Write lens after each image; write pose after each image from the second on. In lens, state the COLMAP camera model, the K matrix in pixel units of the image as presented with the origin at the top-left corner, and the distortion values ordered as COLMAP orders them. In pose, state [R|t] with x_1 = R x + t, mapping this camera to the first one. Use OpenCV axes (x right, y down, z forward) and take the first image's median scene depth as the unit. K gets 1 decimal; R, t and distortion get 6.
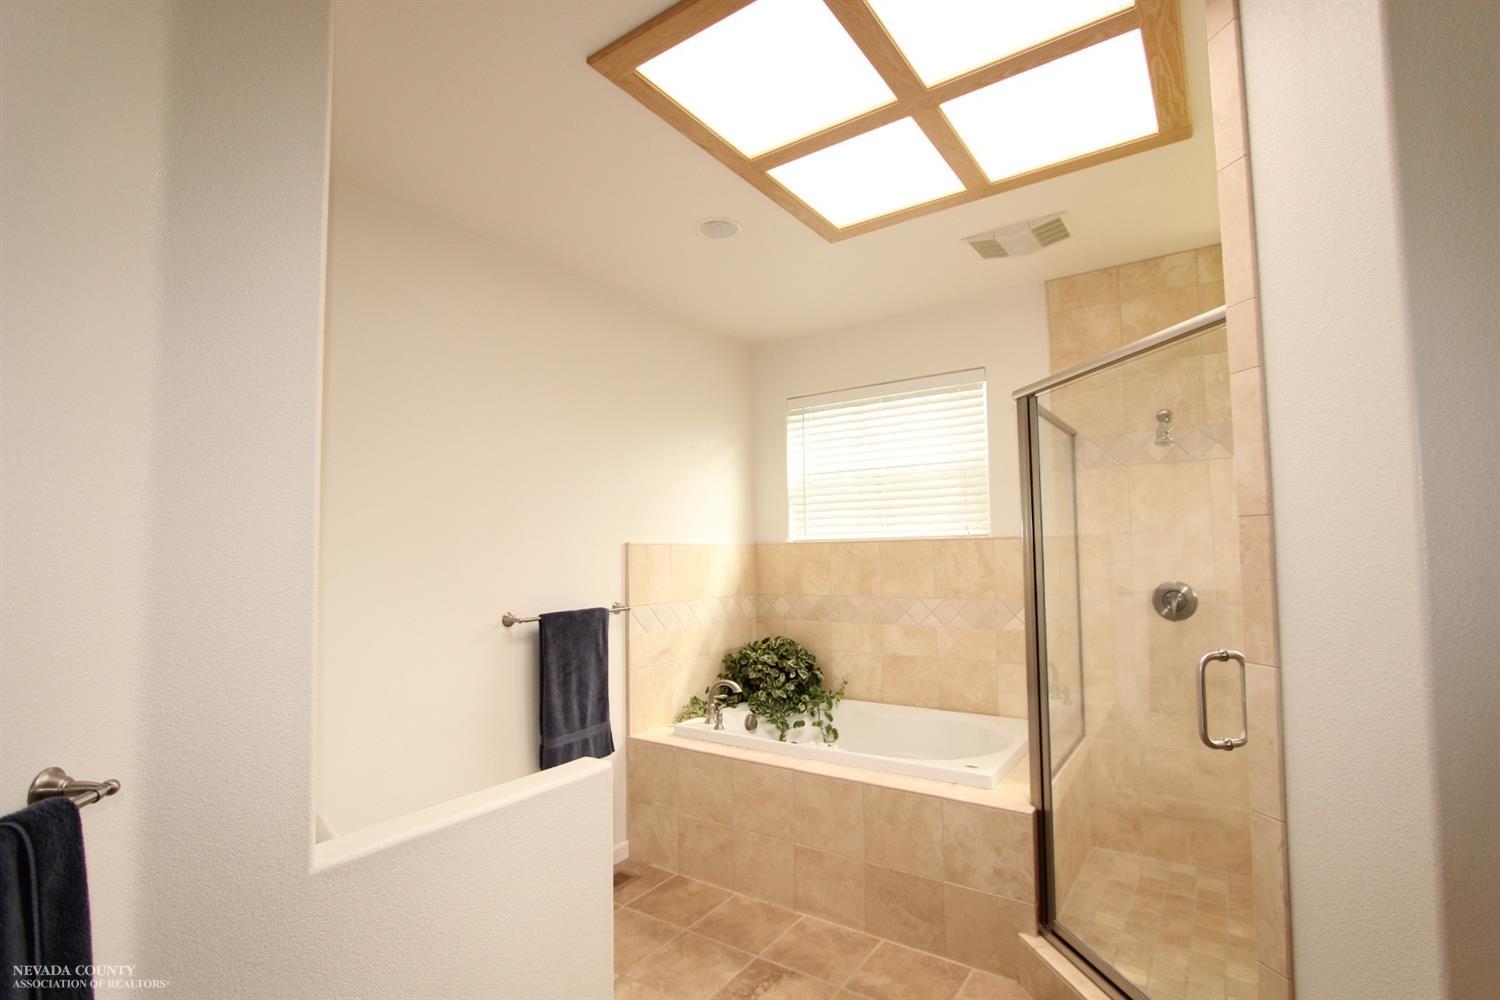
lens RADIAL K [[690.8, 0, 769.7], [0, 690.8, 516.0], [0, 0, 1]] dist [-0.013122, 0.001157]
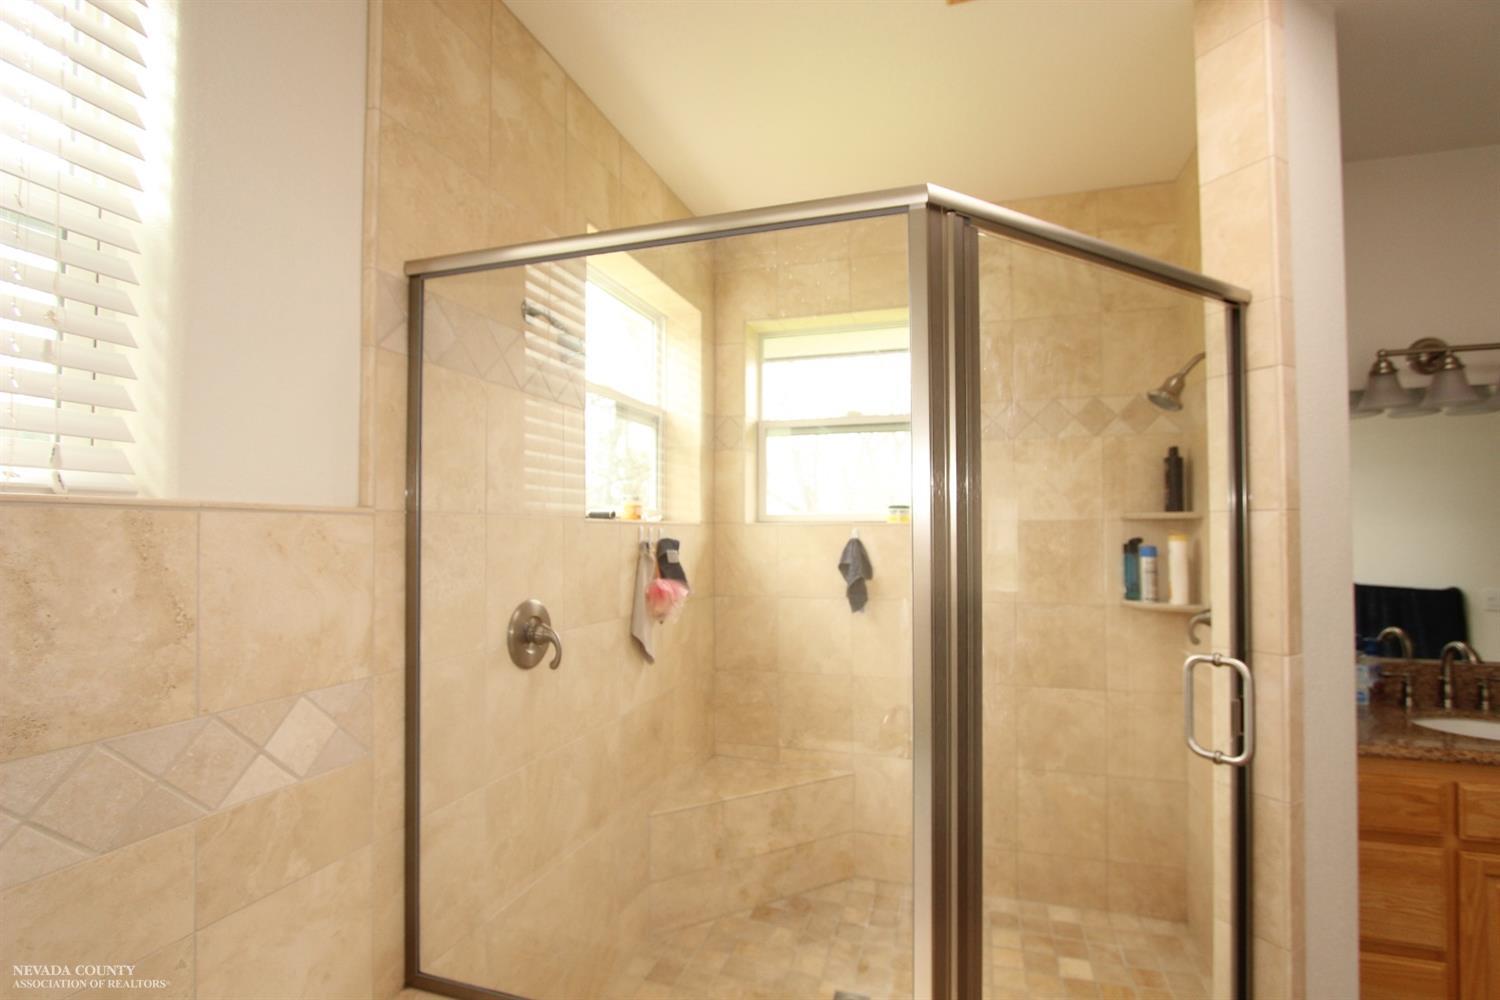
lens RADIAL K [[690.8, 0, 769.7], [0, 690.8, 516.0], [0, 0, 1]] dist [-0.013122, 0.001157]
pose [[-0.294954, 0.042836, 0.954551, -0.022114], [-0.035608, 0.997808, -0.055780, 0.043770], [-0.954848, -0.050442, -0.292782, 0.849669]]
